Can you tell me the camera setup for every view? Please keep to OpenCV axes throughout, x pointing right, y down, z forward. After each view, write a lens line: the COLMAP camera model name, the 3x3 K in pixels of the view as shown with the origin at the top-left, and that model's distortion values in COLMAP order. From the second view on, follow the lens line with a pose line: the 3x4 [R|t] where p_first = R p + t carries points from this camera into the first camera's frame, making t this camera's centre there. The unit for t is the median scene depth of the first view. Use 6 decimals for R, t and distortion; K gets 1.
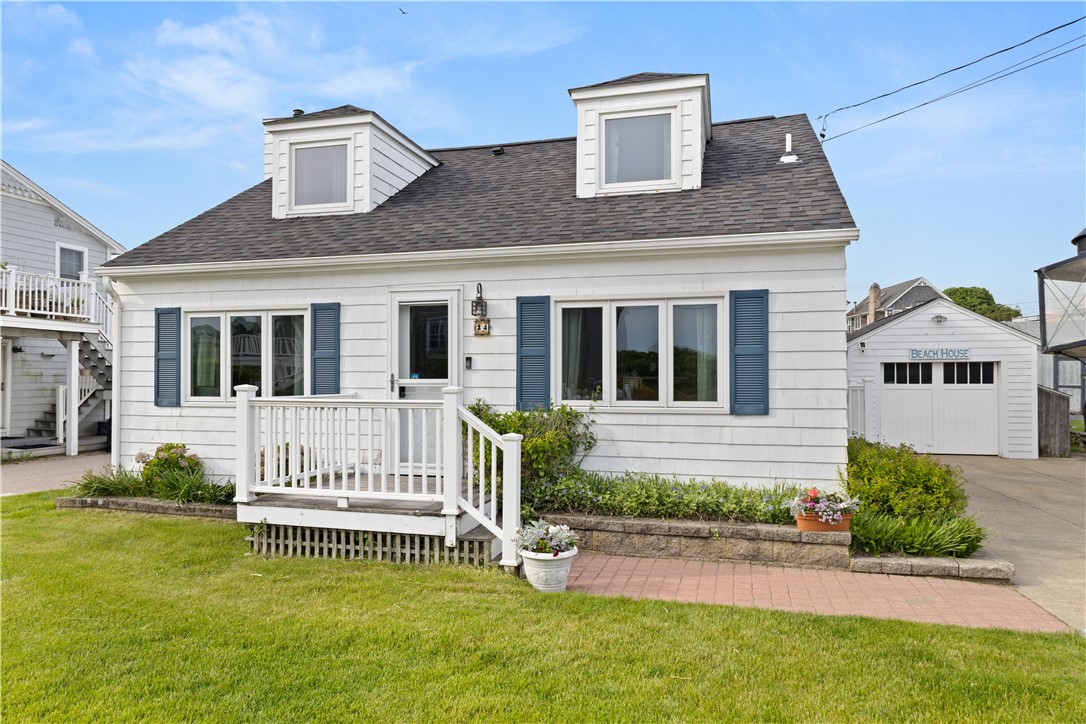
lens RADIAL K [[732.2, 0, 517.6], [0, 732.2, 363.6], [0, 0, 1]] dist [-0.000542, 0.000235]
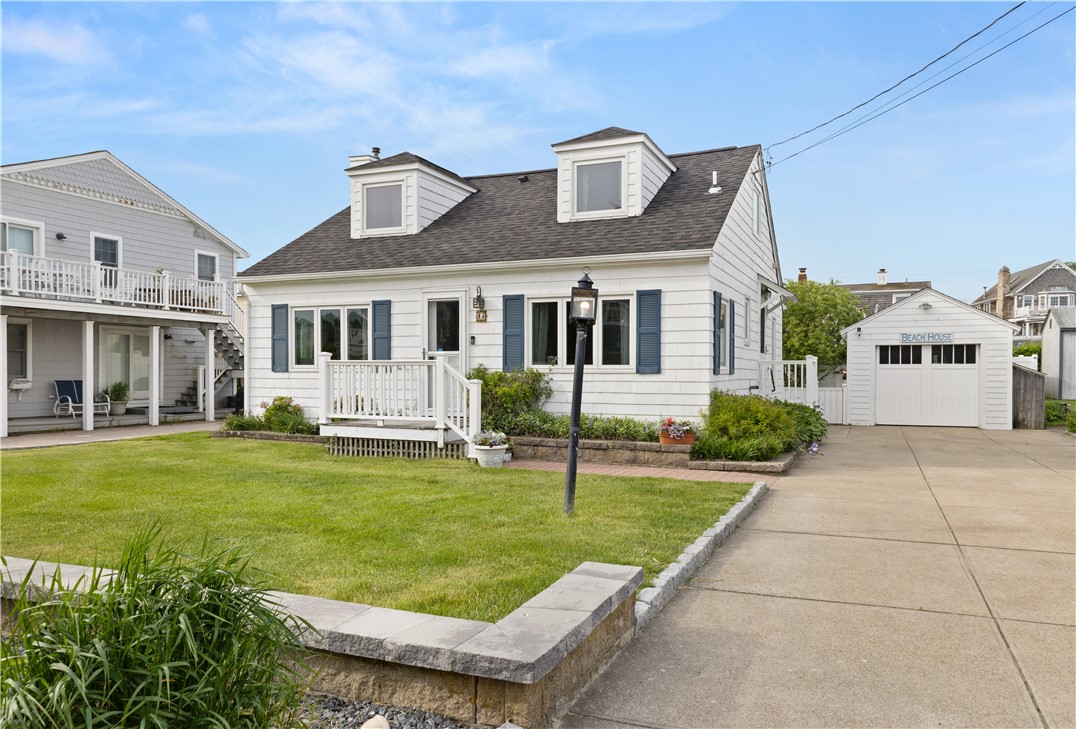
lens RADIAL K [[783.8, 0, 538.2], [0, 783.8, 378.1], [0, 0, 1]] dist [0.001932, 0.000818]
pose [[0.991194, 0.003667, -0.132369, 0.243566], [-0.000015, 0.999620, 0.027583, 0.028106], [0.132420, -0.027339, 0.990817, -0.490919]]
